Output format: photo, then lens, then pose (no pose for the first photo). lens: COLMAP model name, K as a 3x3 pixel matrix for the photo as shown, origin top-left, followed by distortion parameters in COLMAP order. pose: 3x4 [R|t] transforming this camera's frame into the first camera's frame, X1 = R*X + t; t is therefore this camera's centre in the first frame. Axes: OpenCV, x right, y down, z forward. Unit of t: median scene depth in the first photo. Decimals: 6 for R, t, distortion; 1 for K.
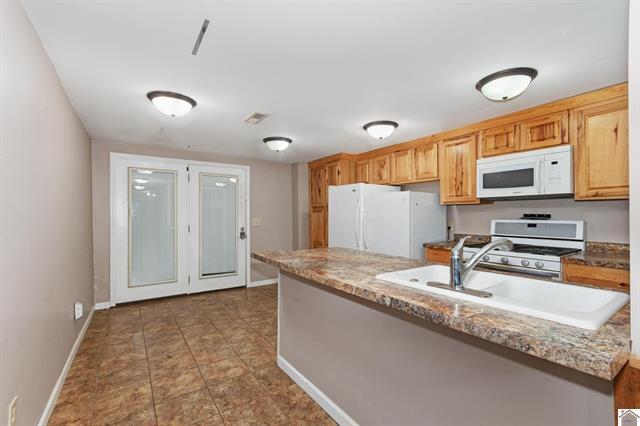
lens RADIAL K [[282.7, 0, 322.6], [0, 282.7, 214.4], [0, 0, 1]] dist [0.006437, 0.000896]
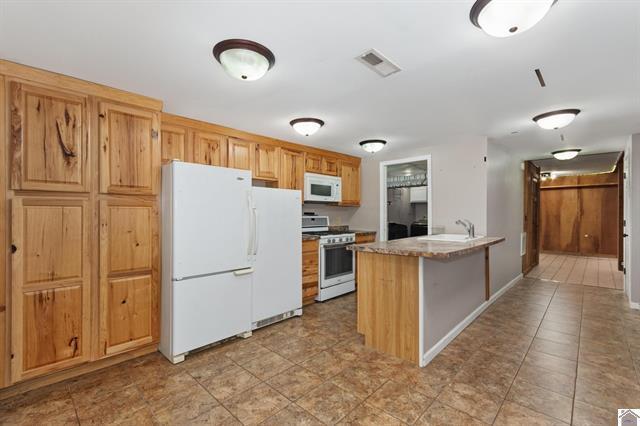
lens RADIAL K [[282.7, 0, 318.9], [0, 282.7, 212.6], [0, 0, 1]] dist [0.006437, 0.000896]
pose [[-0.195342, 0.003859, 0.980728, -0.969046], [-0.000111, 0.999992, -0.003957, 0.008074], [-0.980735, -0.000882, -0.195340, 1.436118]]
